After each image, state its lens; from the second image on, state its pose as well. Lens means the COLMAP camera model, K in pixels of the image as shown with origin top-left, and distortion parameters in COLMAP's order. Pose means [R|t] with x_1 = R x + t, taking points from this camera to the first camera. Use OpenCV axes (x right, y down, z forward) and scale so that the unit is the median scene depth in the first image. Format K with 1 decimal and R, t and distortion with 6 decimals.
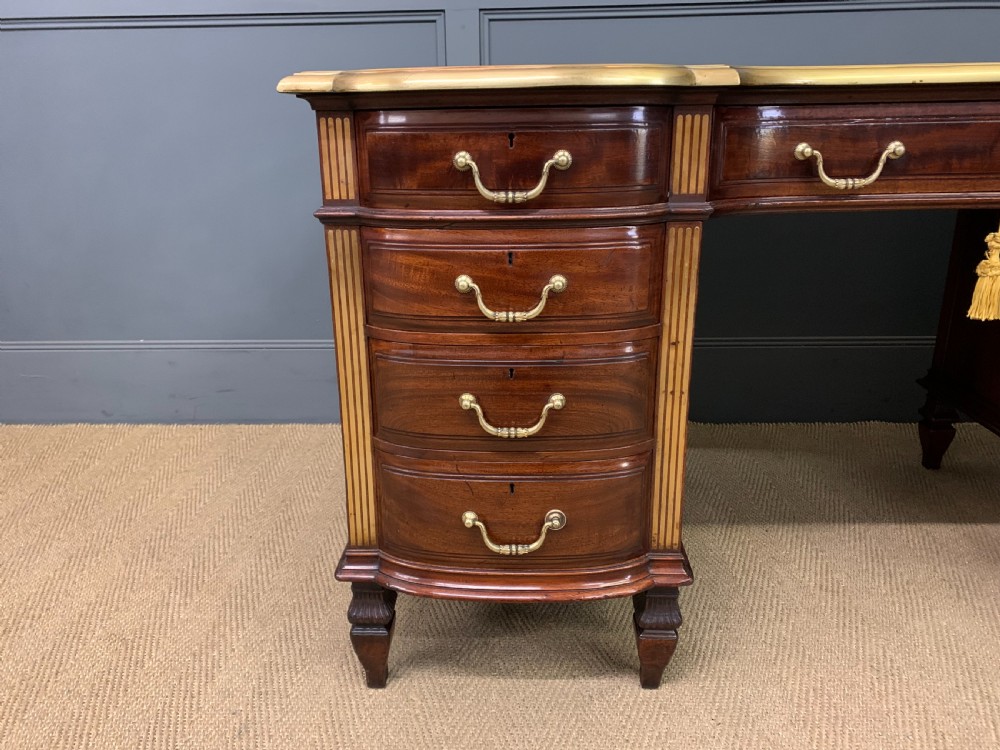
lens RADIAL K [[764.2, 0, 482.6], [0, 764.2, 372.3], [0, 0, 1]] dist [0.093834, -0.136968]
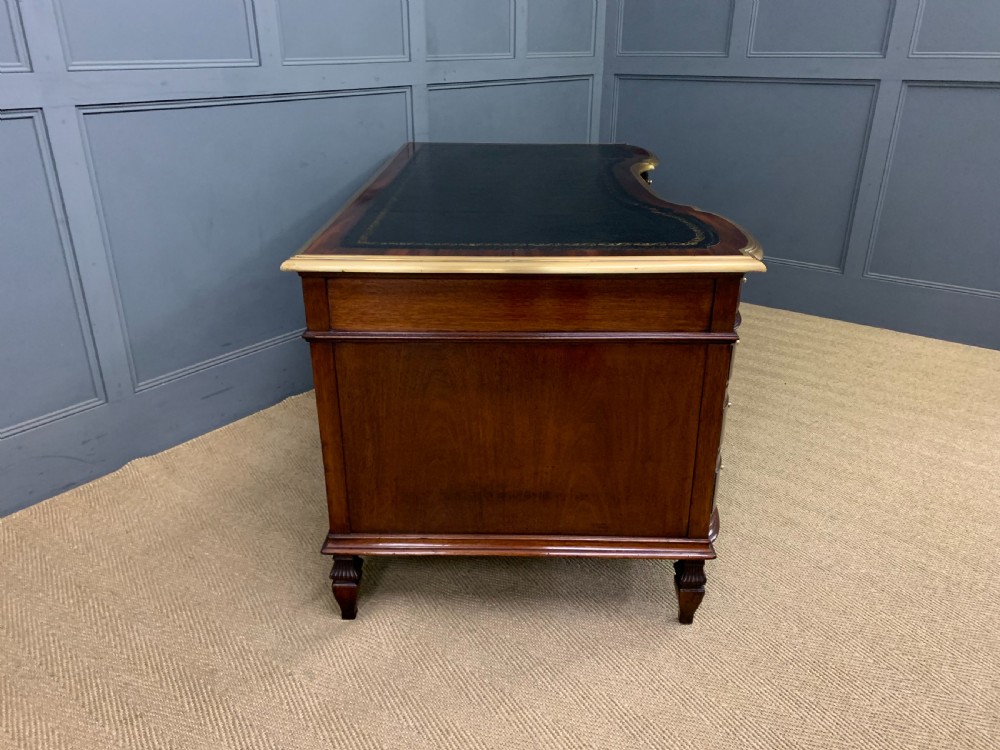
lens RADIAL K [[773.9, 0, 506.8], [0, 773.9, 382.0], [0, 0, 1]] dist [0.012346, -0.001646]
pose [[0.570084, -0.314451, 0.759029, -1.091458], [0.236202, 0.947584, 0.215161, -0.325105], [-0.786901, 0.056624, 0.614476, -0.270262]]
